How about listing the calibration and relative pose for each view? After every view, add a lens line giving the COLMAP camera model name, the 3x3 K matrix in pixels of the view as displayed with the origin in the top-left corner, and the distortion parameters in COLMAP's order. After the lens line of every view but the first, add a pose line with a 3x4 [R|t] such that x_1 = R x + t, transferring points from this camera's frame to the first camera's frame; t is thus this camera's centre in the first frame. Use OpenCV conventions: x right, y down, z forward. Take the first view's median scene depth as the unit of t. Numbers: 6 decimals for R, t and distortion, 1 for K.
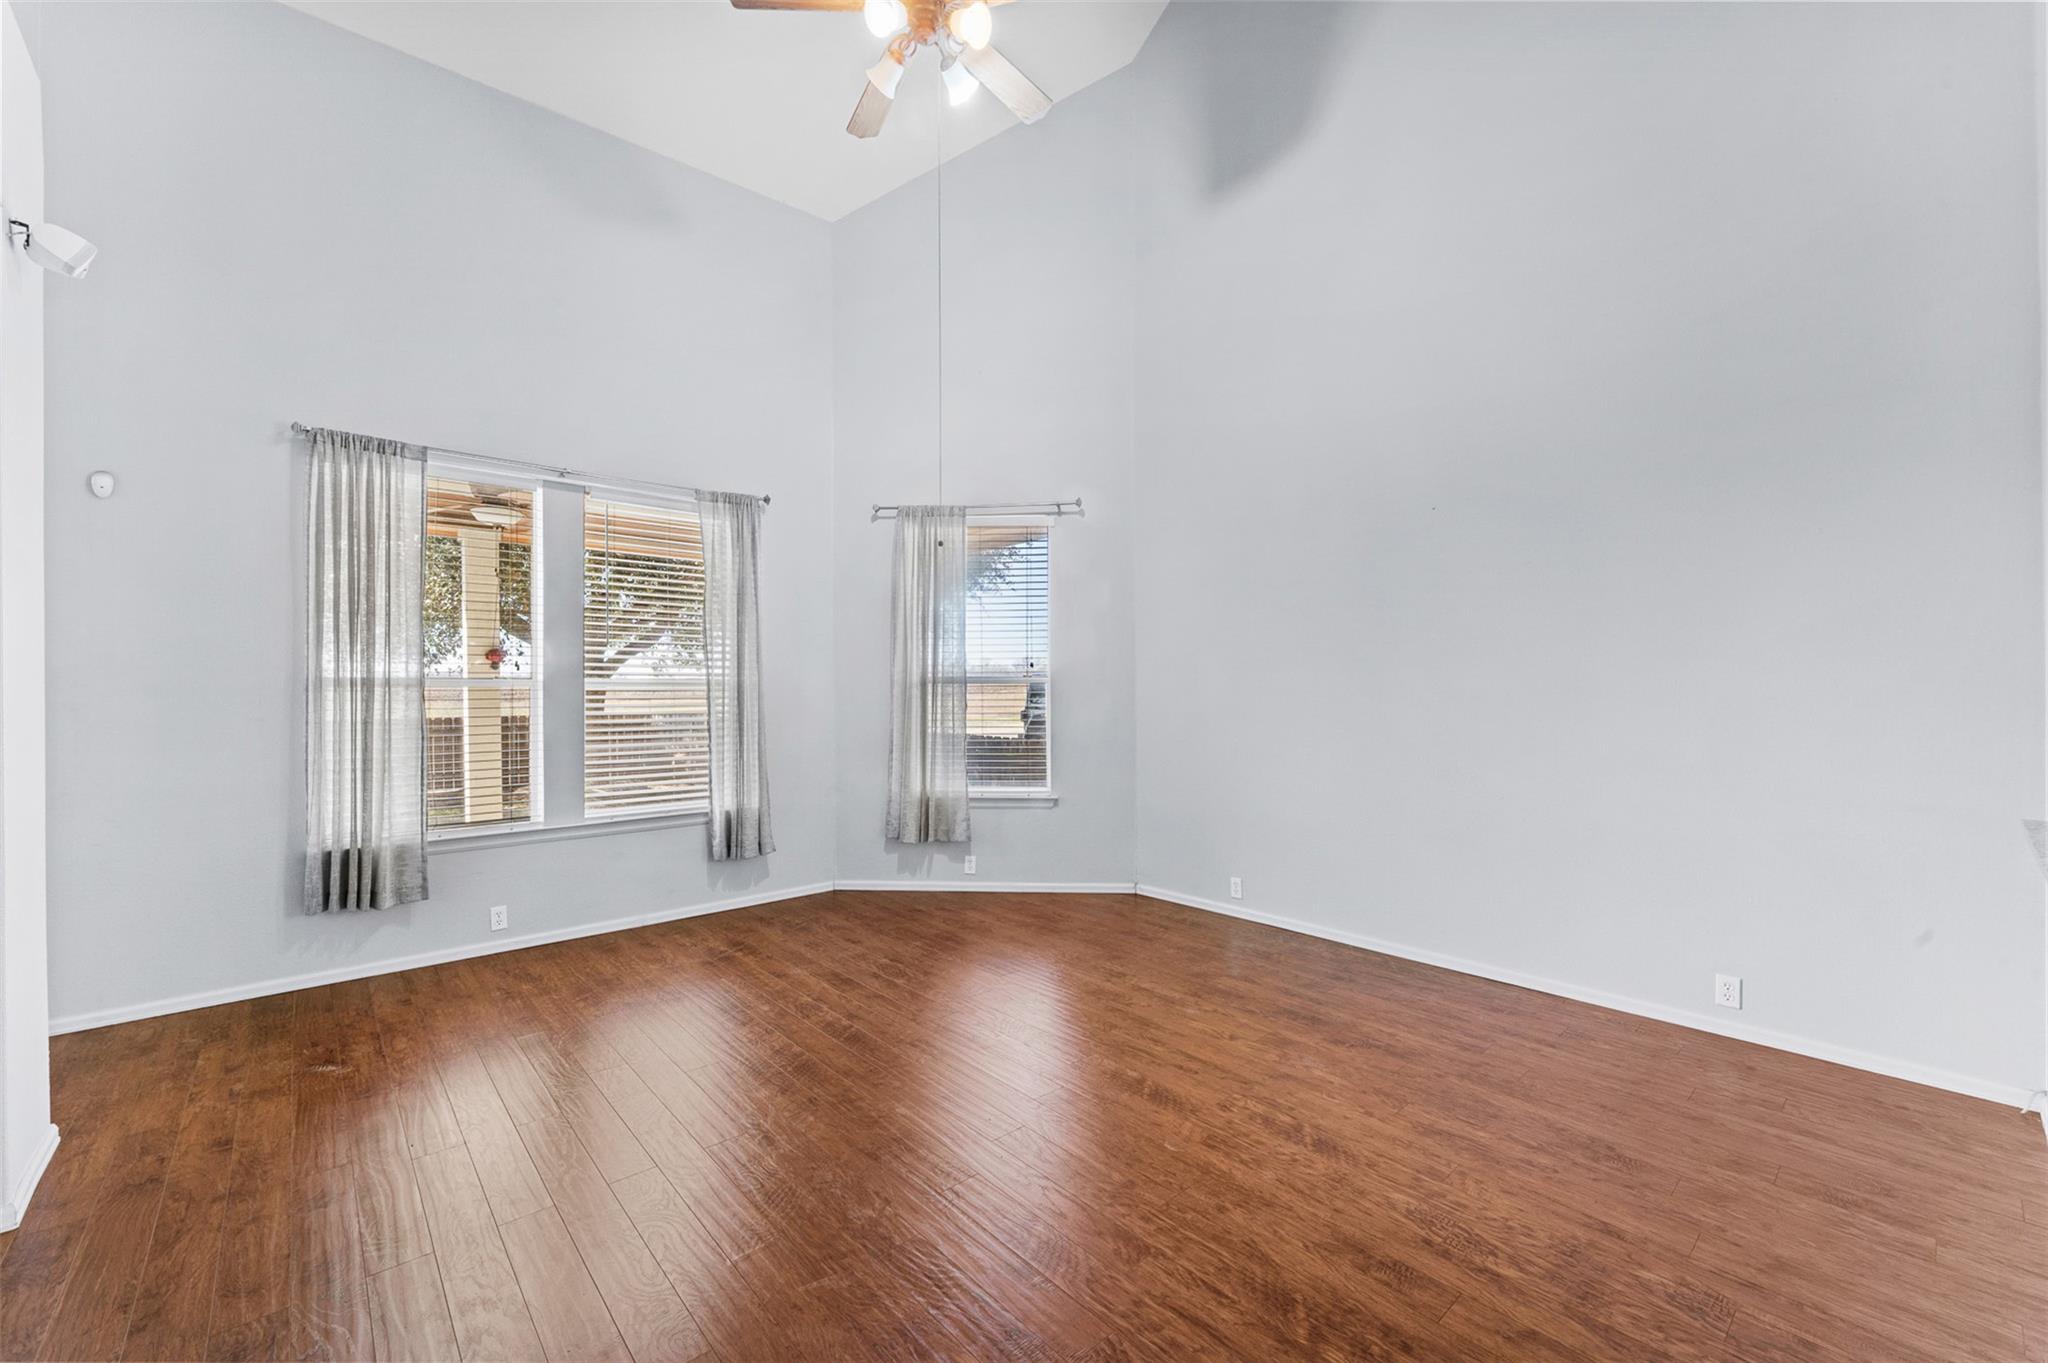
lens RADIAL K [[825.3, 0, 1019.5], [0, 825.3, 686.0], [0, 0, 1]] dist [-0.001996, -0.000144]
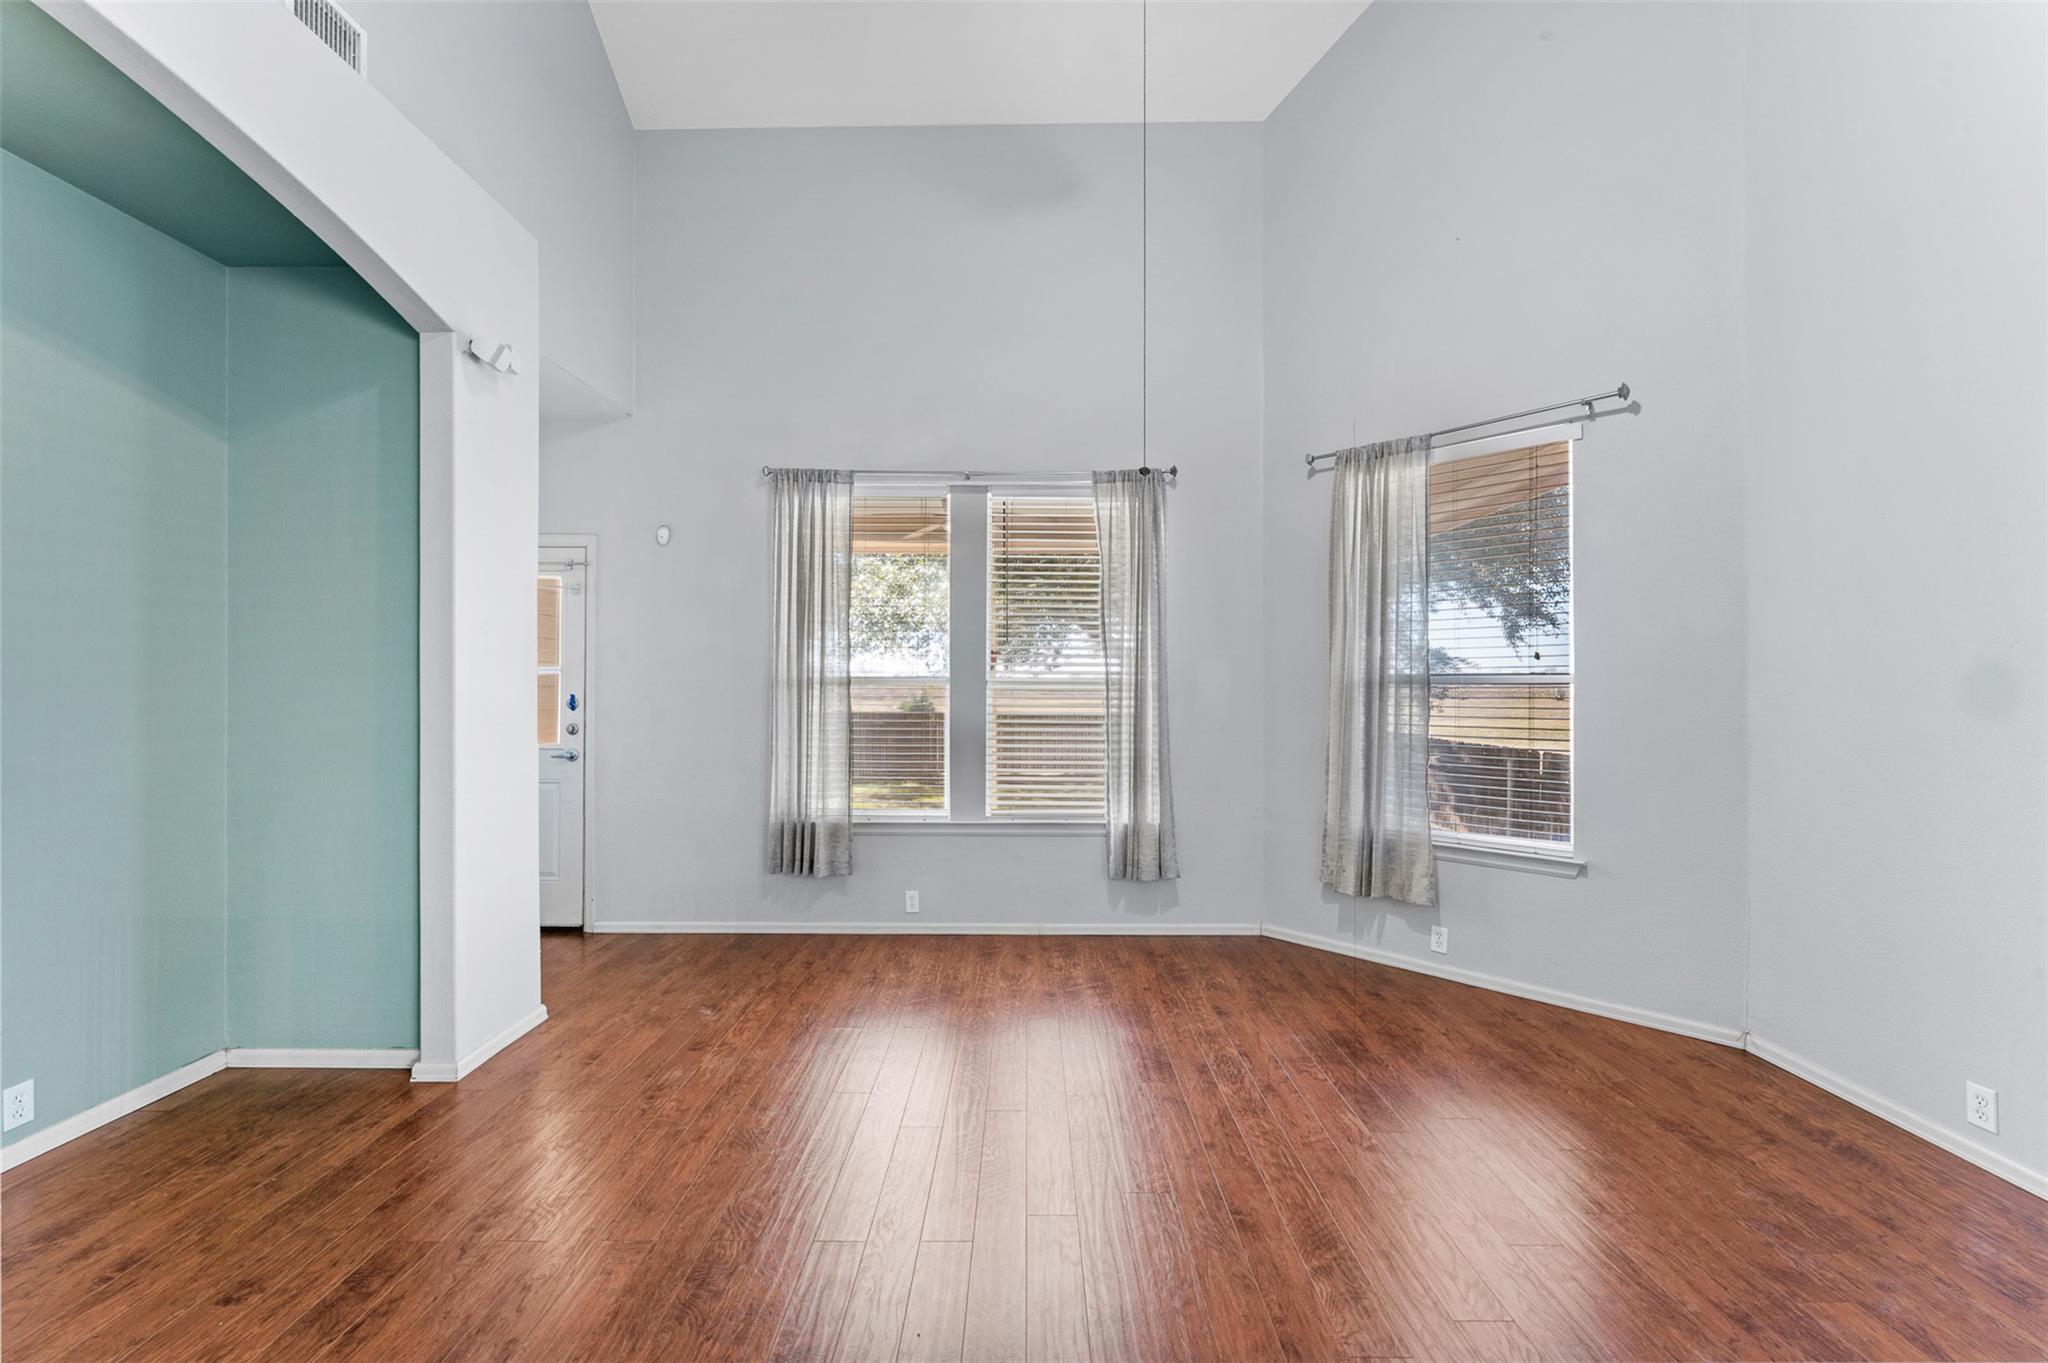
lens RADIAL K [[825.3, 0, 1019.5], [0, 825.3, 686.0], [0, 0, 1]] dist [-0.001996, -0.000144]
pose [[0.743202, 0.005175, -0.669047, 0.178891], [-0.004867, 0.999985, 0.002329, -0.001130], [0.669049, 0.001525, 0.743217, 0.284974]]
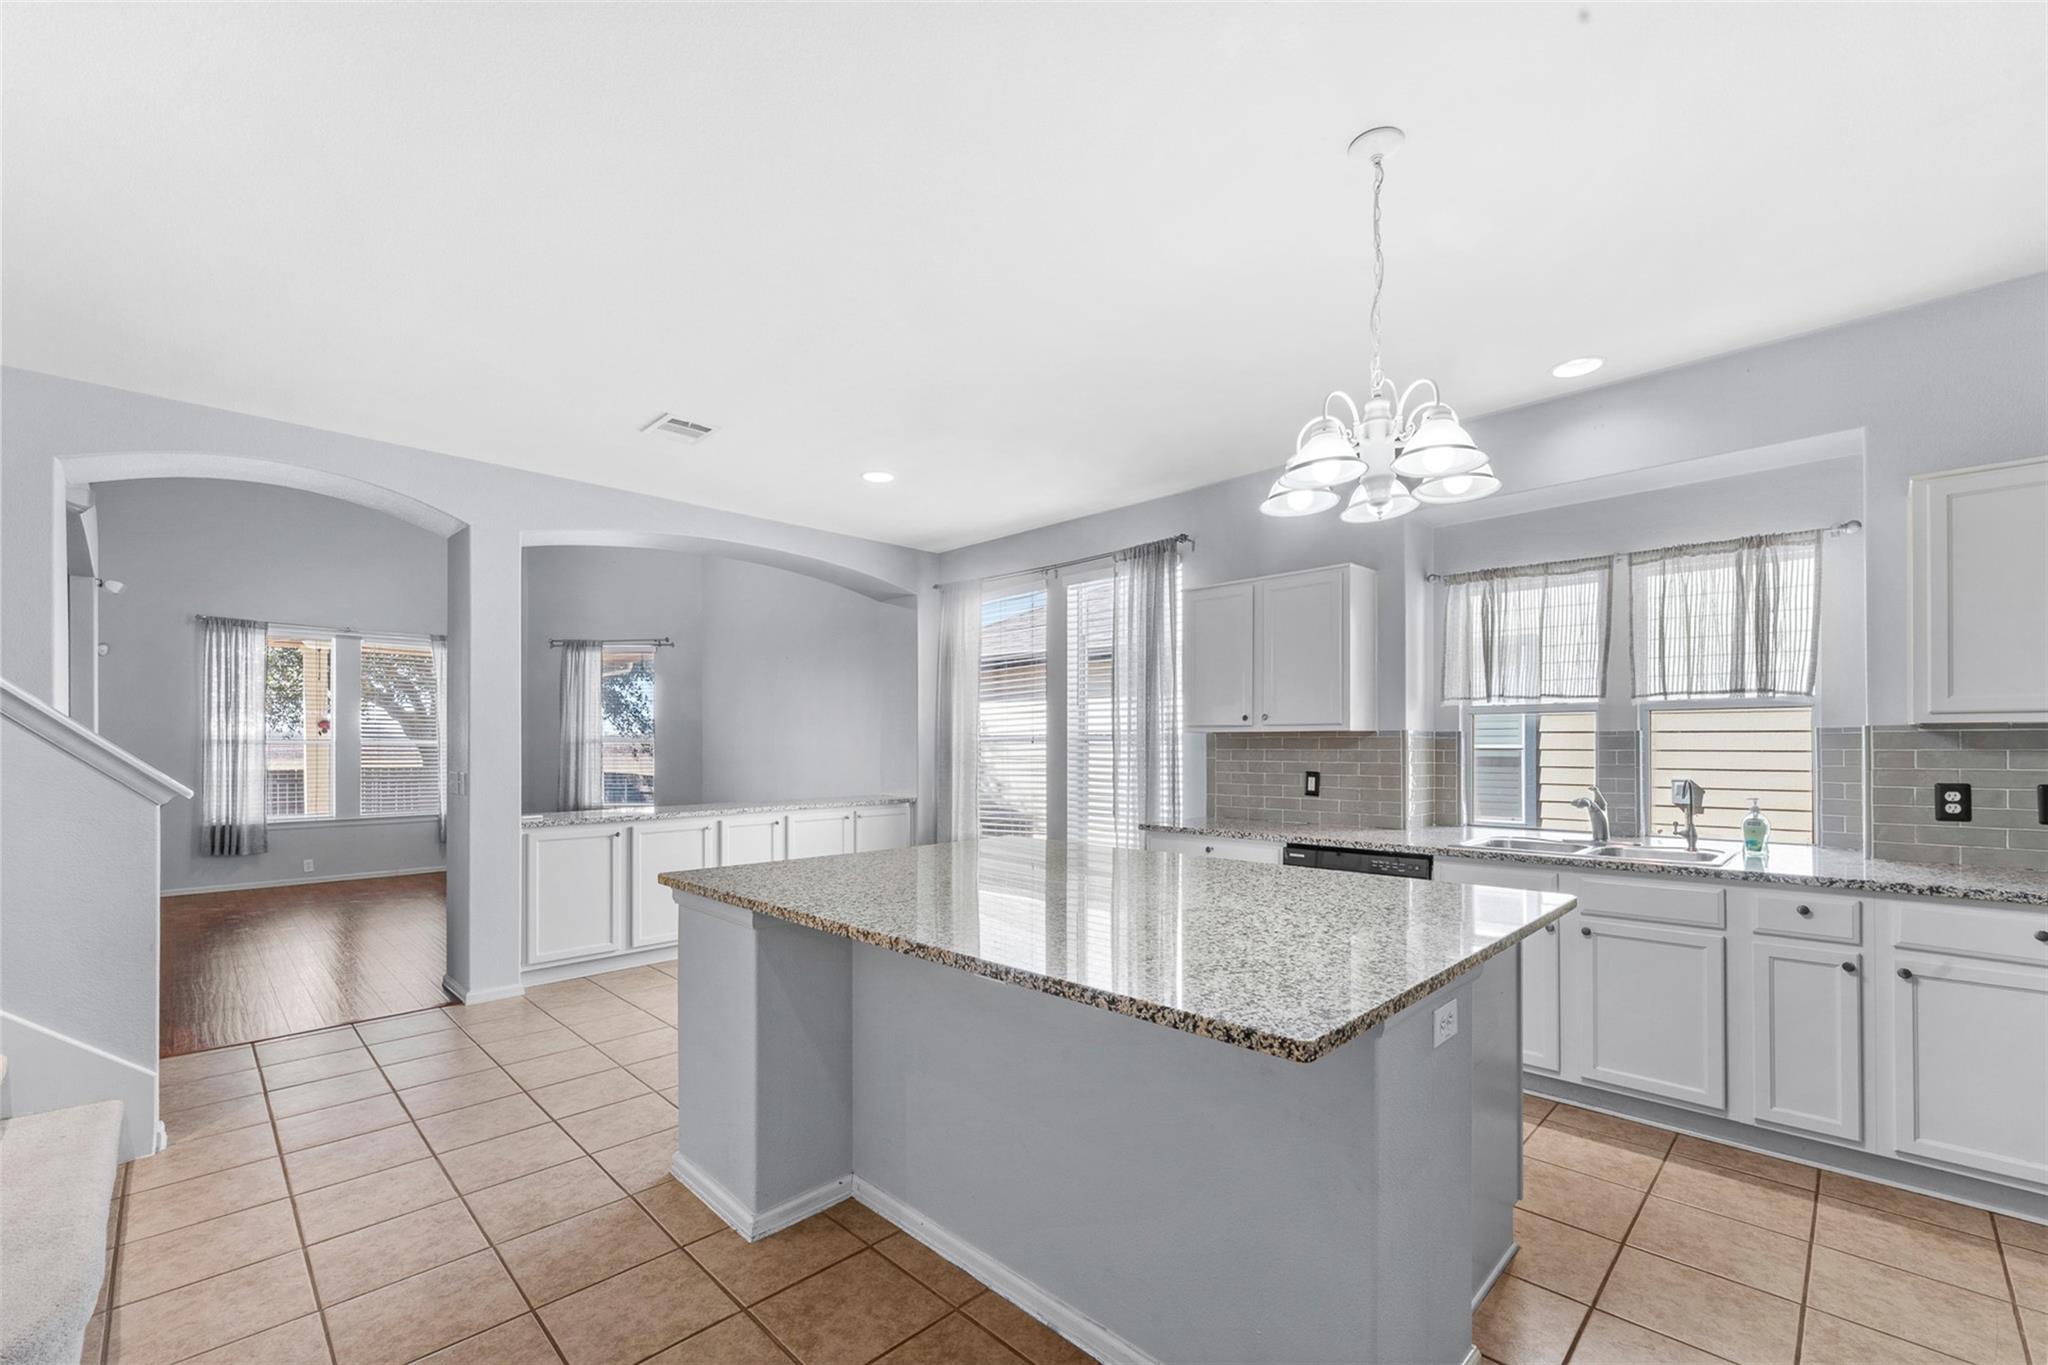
lens RADIAL K [[849.9, 0, 1019.2], [0, 849.9, 742.4], [0, 0, 1]] dist [-0.000750, -0.000120]
pose [[0.997913, 0.004013, 0.064453, 0.838084], [-0.003987, 0.999992, -0.000541, -0.007816], [-0.064455, 0.000283, 0.997921, -1.013338]]
